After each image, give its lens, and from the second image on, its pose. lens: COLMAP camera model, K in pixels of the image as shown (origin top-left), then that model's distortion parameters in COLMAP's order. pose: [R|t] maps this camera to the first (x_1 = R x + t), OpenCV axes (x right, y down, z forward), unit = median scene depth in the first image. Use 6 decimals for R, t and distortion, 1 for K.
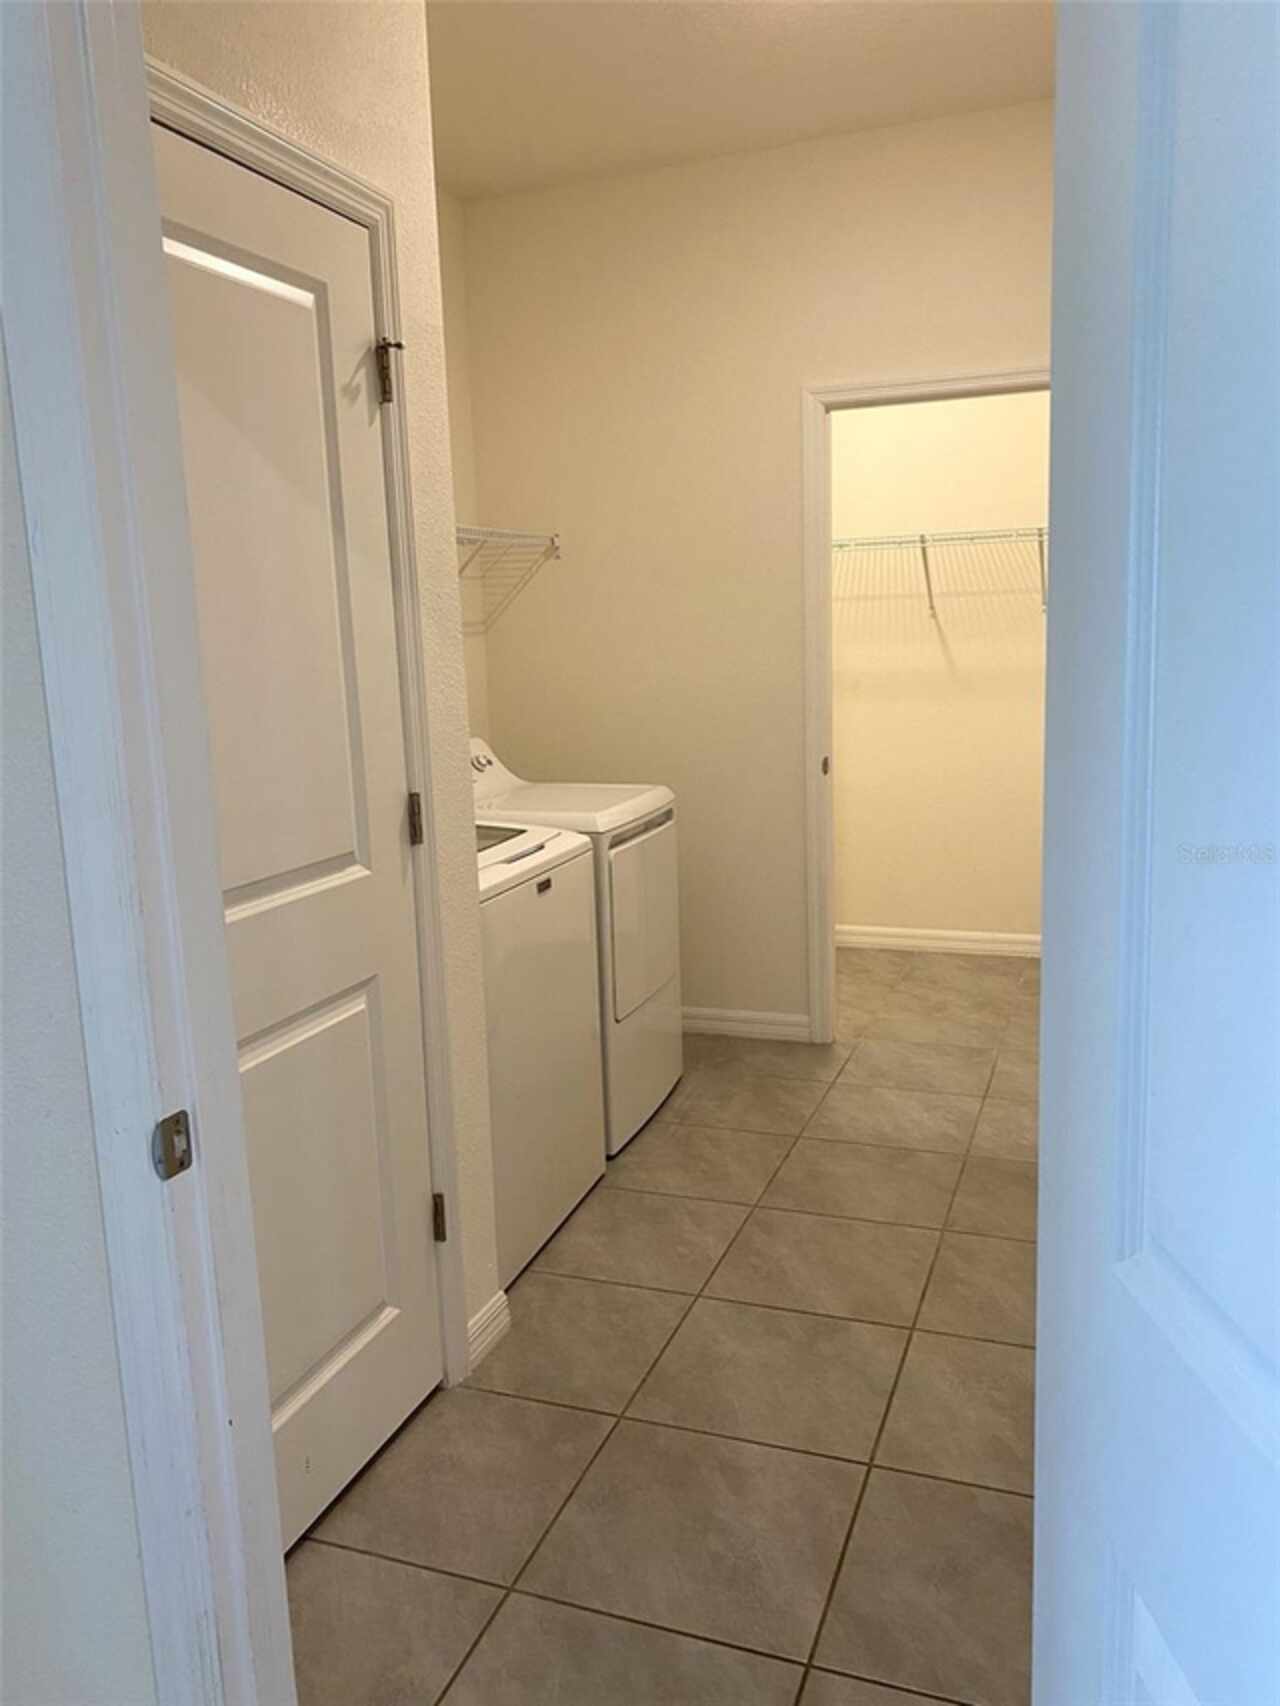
lens RADIAL K [[1289.2, 0, 638.1], [0, 1289.2, 851.9], [0, 0, 1]] dist [0.035964, -0.002202]
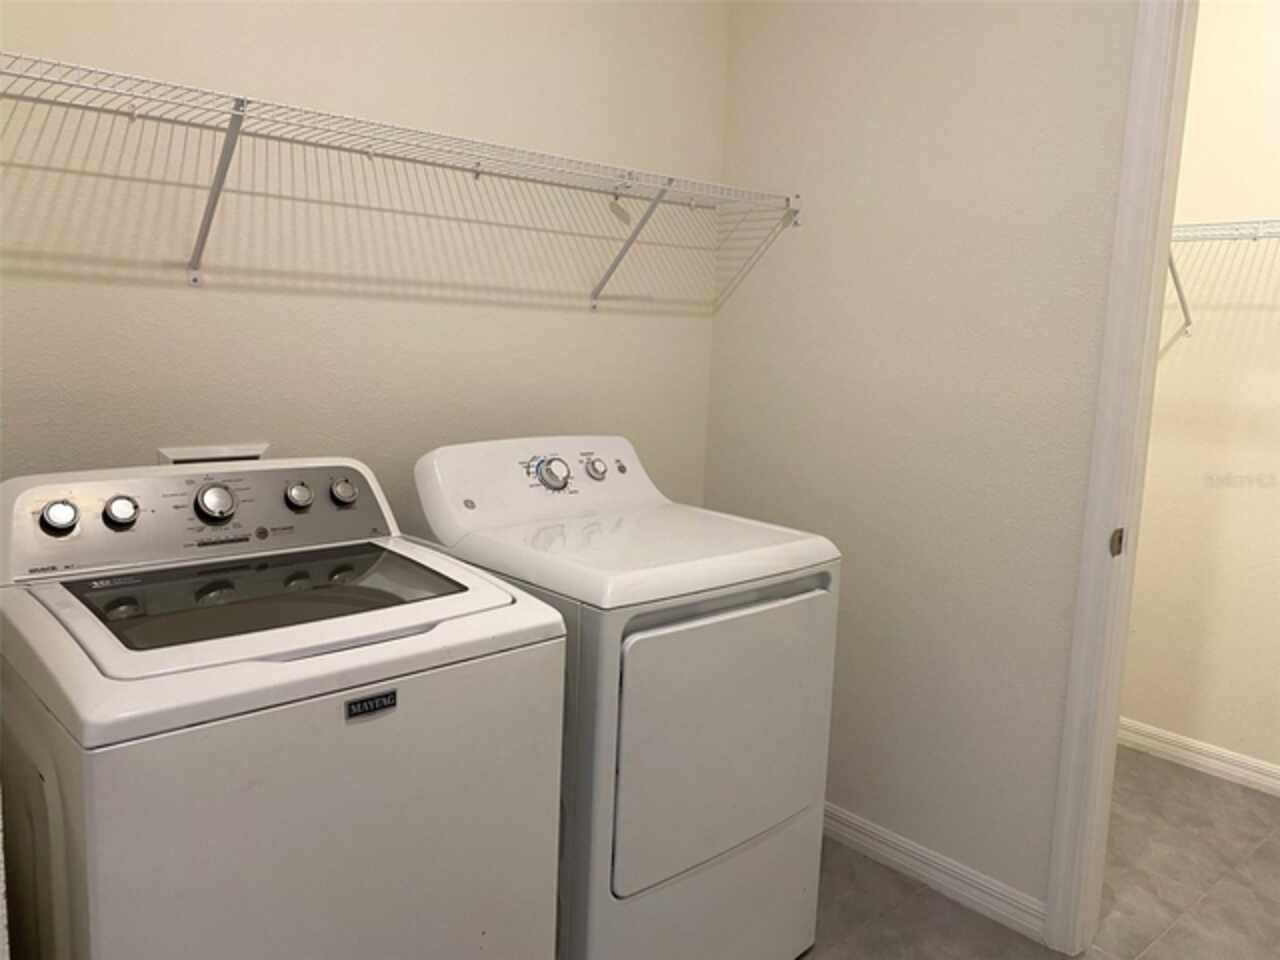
lens RADIAL K [[967.2, 0, 641.0], [0, 967.2, 481.6], [0, 0, 1]] dist [0.035964, -0.002202]
pose [[0.883447, 0.138986, -0.447442, 0.144248], [-0.150324, 0.988583, 0.010270, -0.063600], [0.443761, 0.058188, 0.894254, 0.437254]]
